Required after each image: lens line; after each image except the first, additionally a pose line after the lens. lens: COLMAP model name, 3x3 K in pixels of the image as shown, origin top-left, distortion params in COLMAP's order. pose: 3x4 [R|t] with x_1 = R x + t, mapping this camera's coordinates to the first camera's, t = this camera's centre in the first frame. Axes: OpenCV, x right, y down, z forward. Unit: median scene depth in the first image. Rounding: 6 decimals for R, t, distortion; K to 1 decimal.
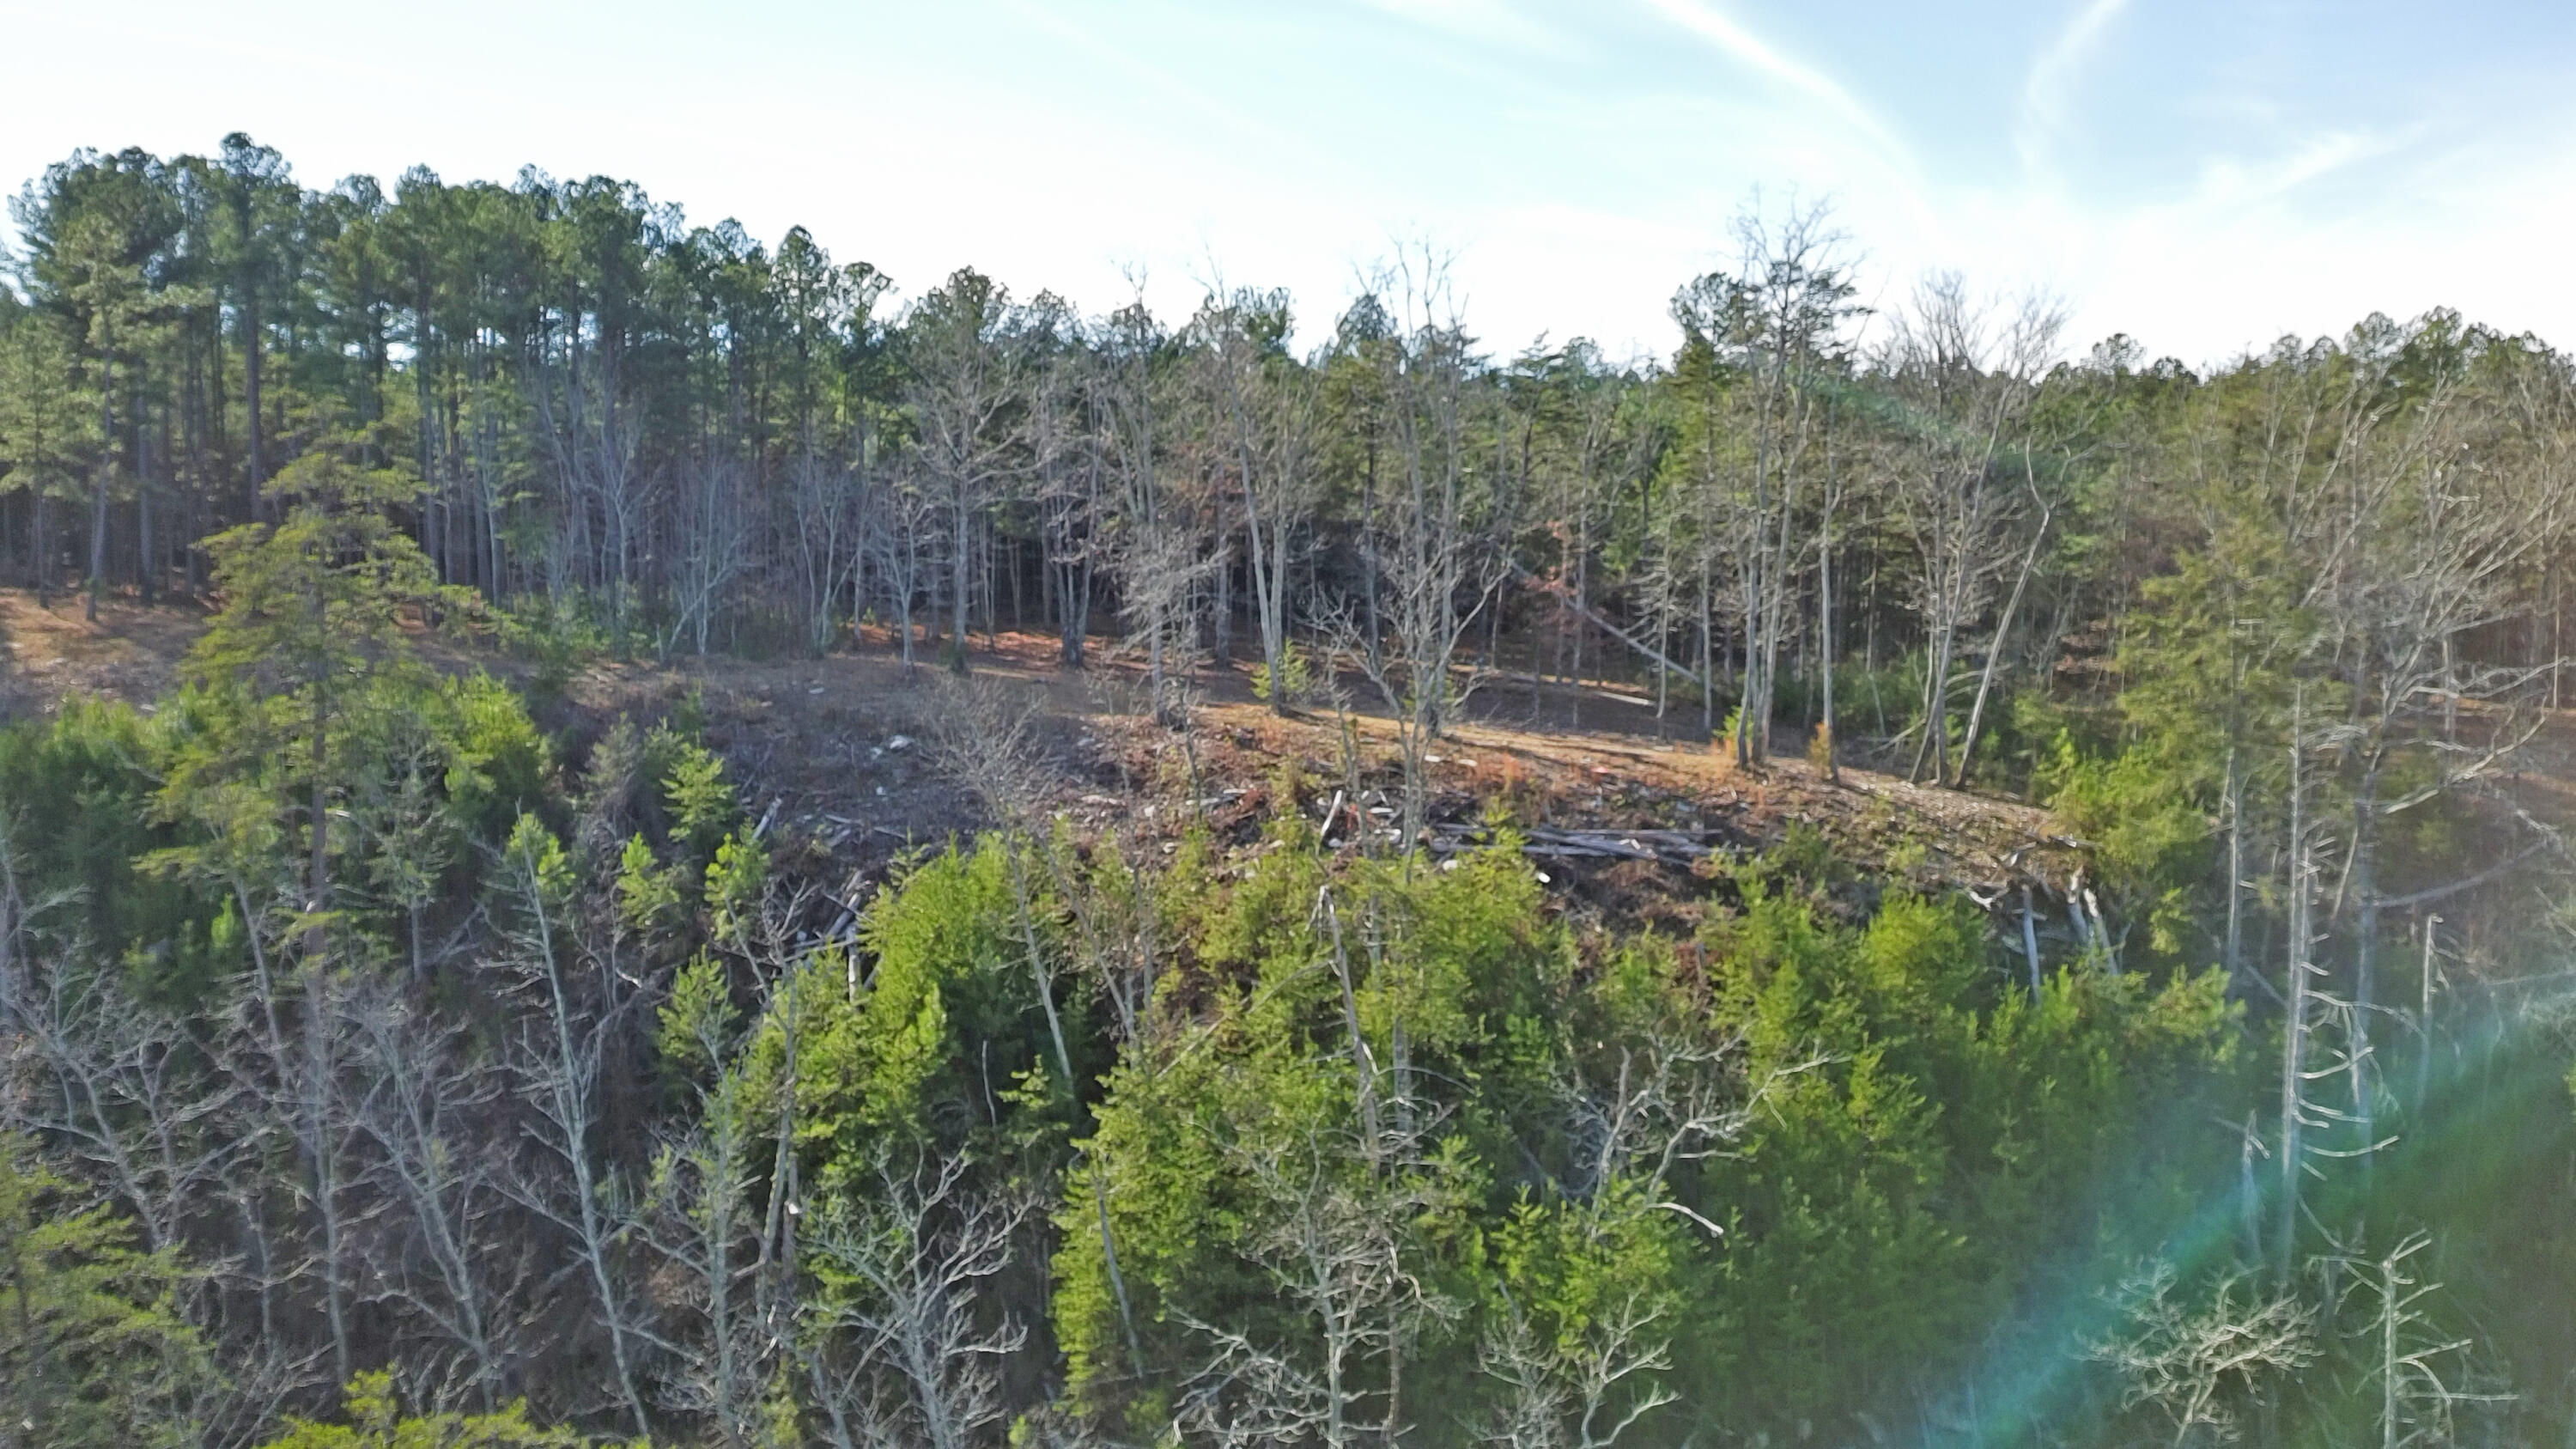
lens RADIAL K [[2013.9, 0, 1269.0], [0, 2013.9, 711.3], [0, 0, 1]] dist [0.070330, -0.075689]
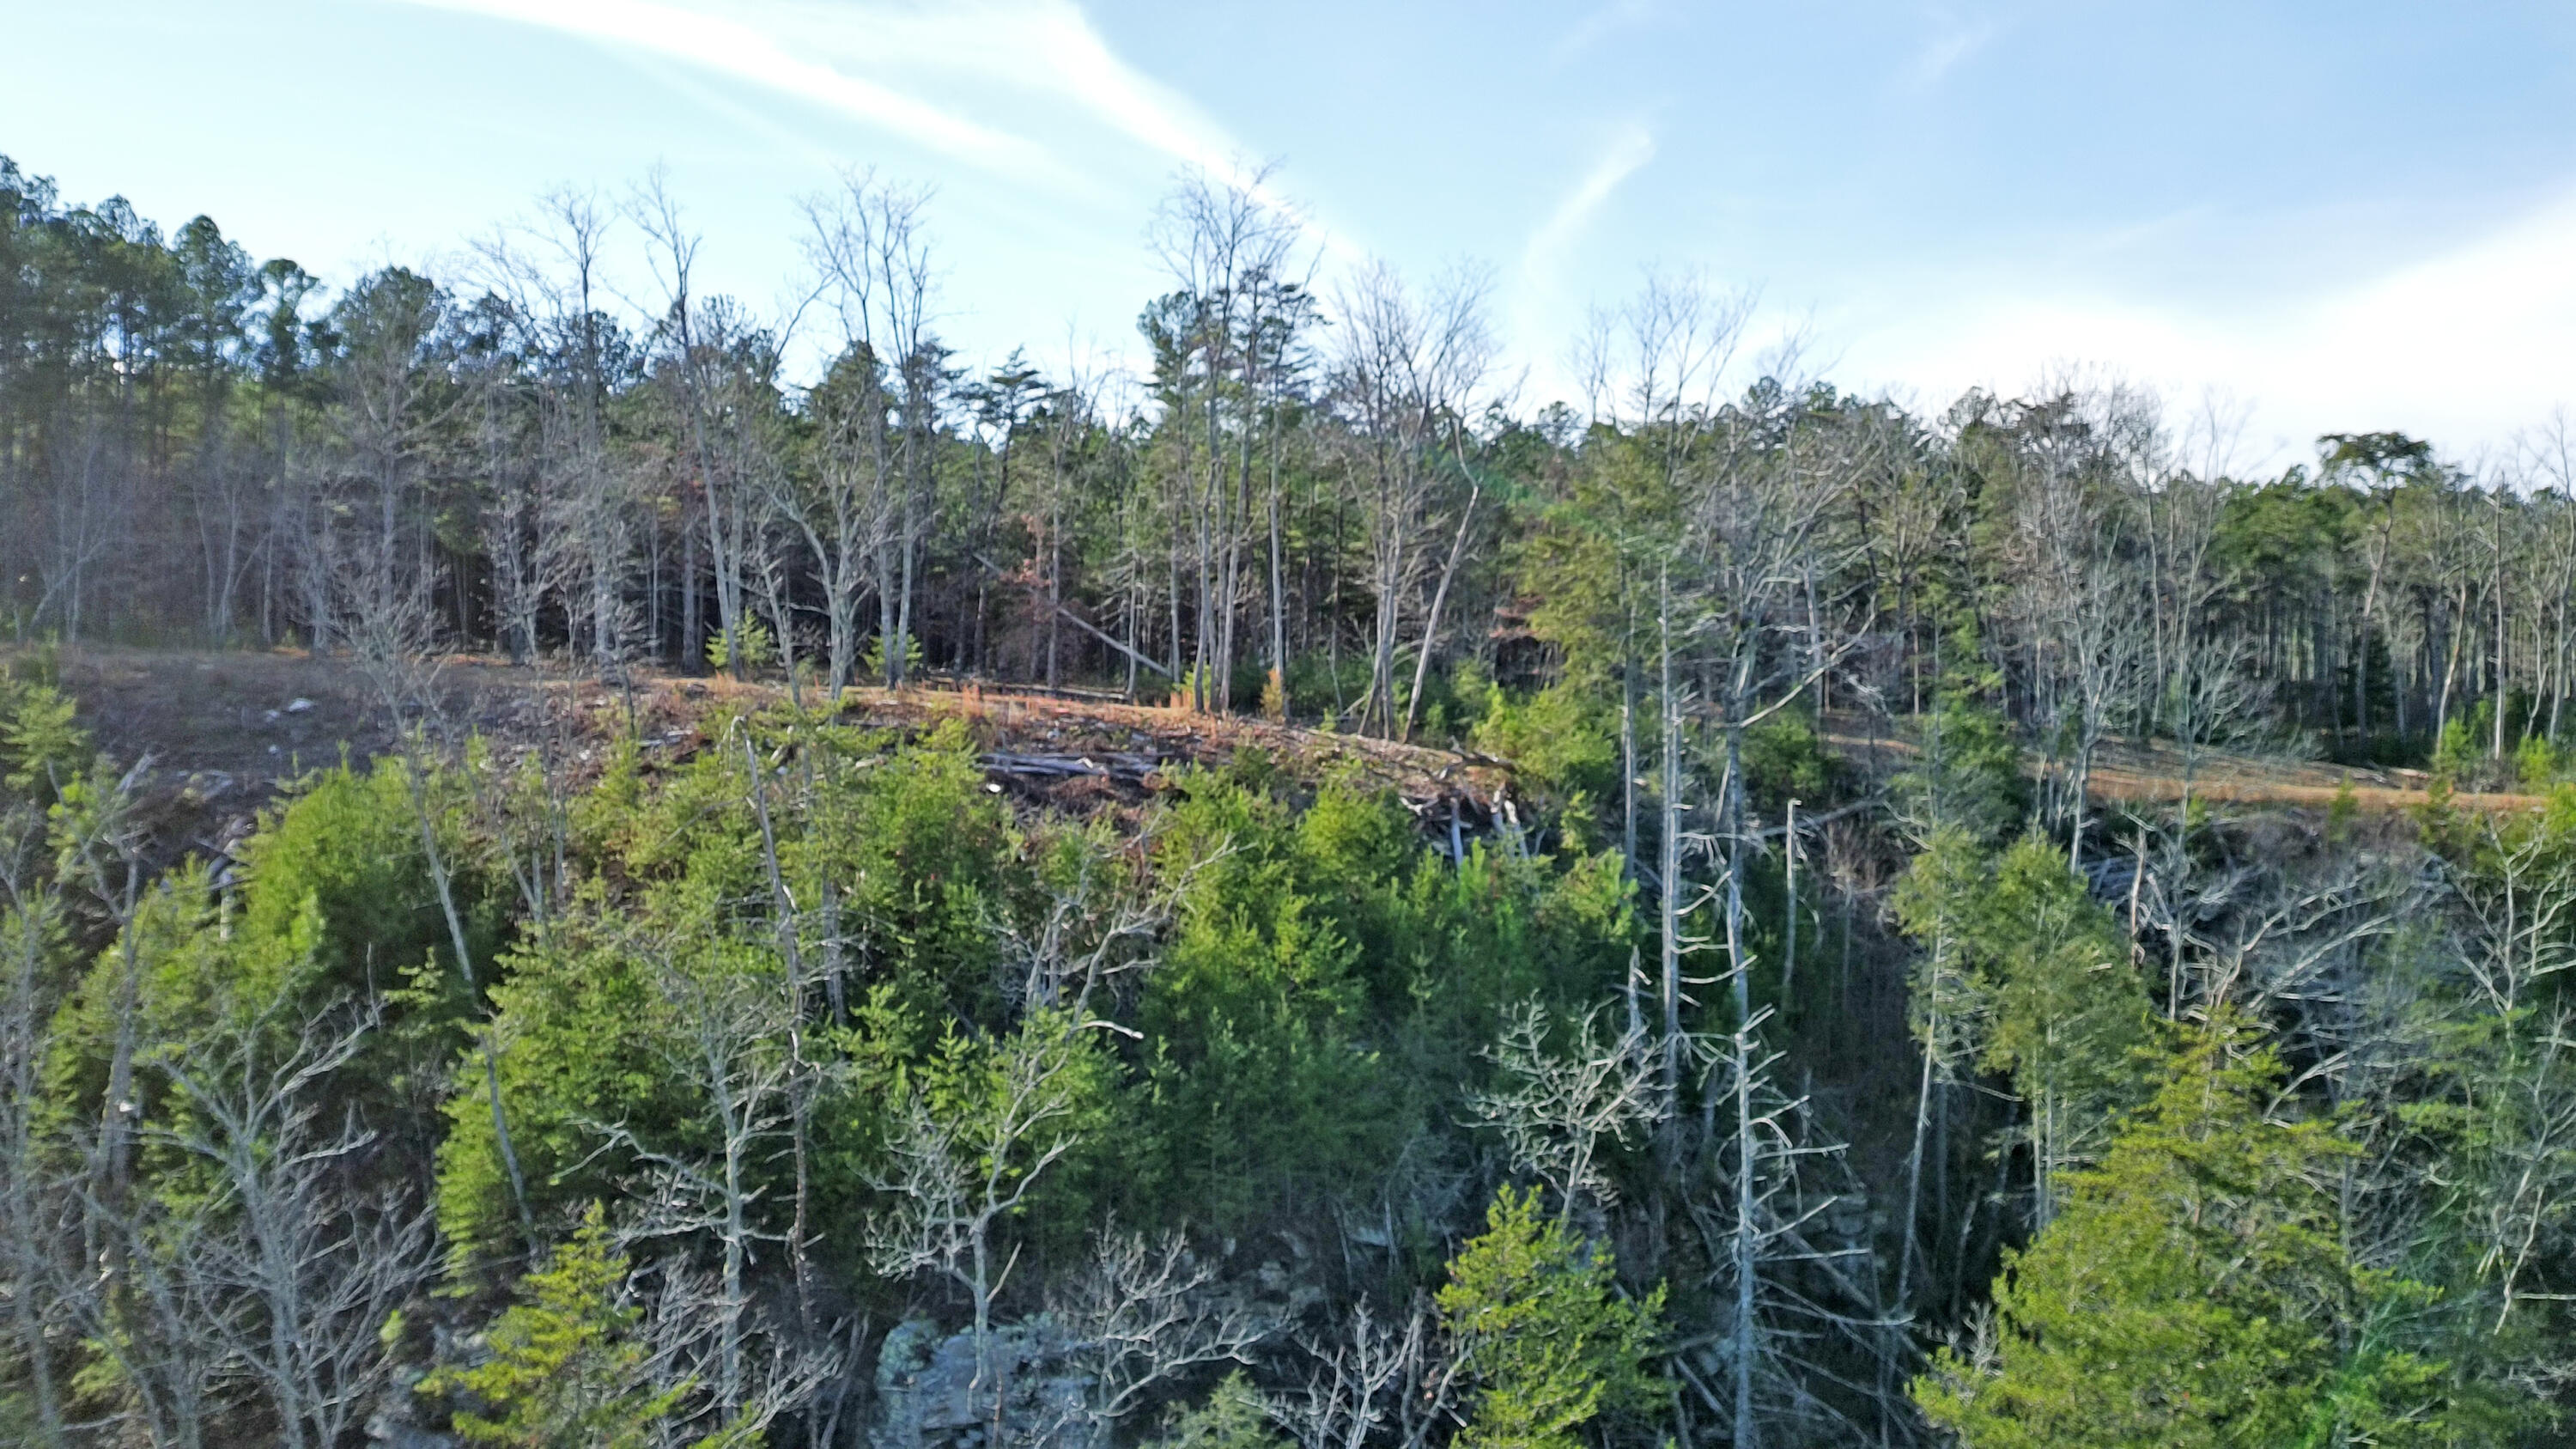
lens RADIAL K [[2013.9, 0, 1283.7], [0, 2013.9, 713.0], [0, 0, 1]] dist [0.070330, -0.075689]
pose [[0.970911, -0.004002, 0.239408, 0.034626], [0.020397, 0.997608, -0.066042, 0.109009], [-0.238571, 0.069004, 0.968670, -0.001423]]
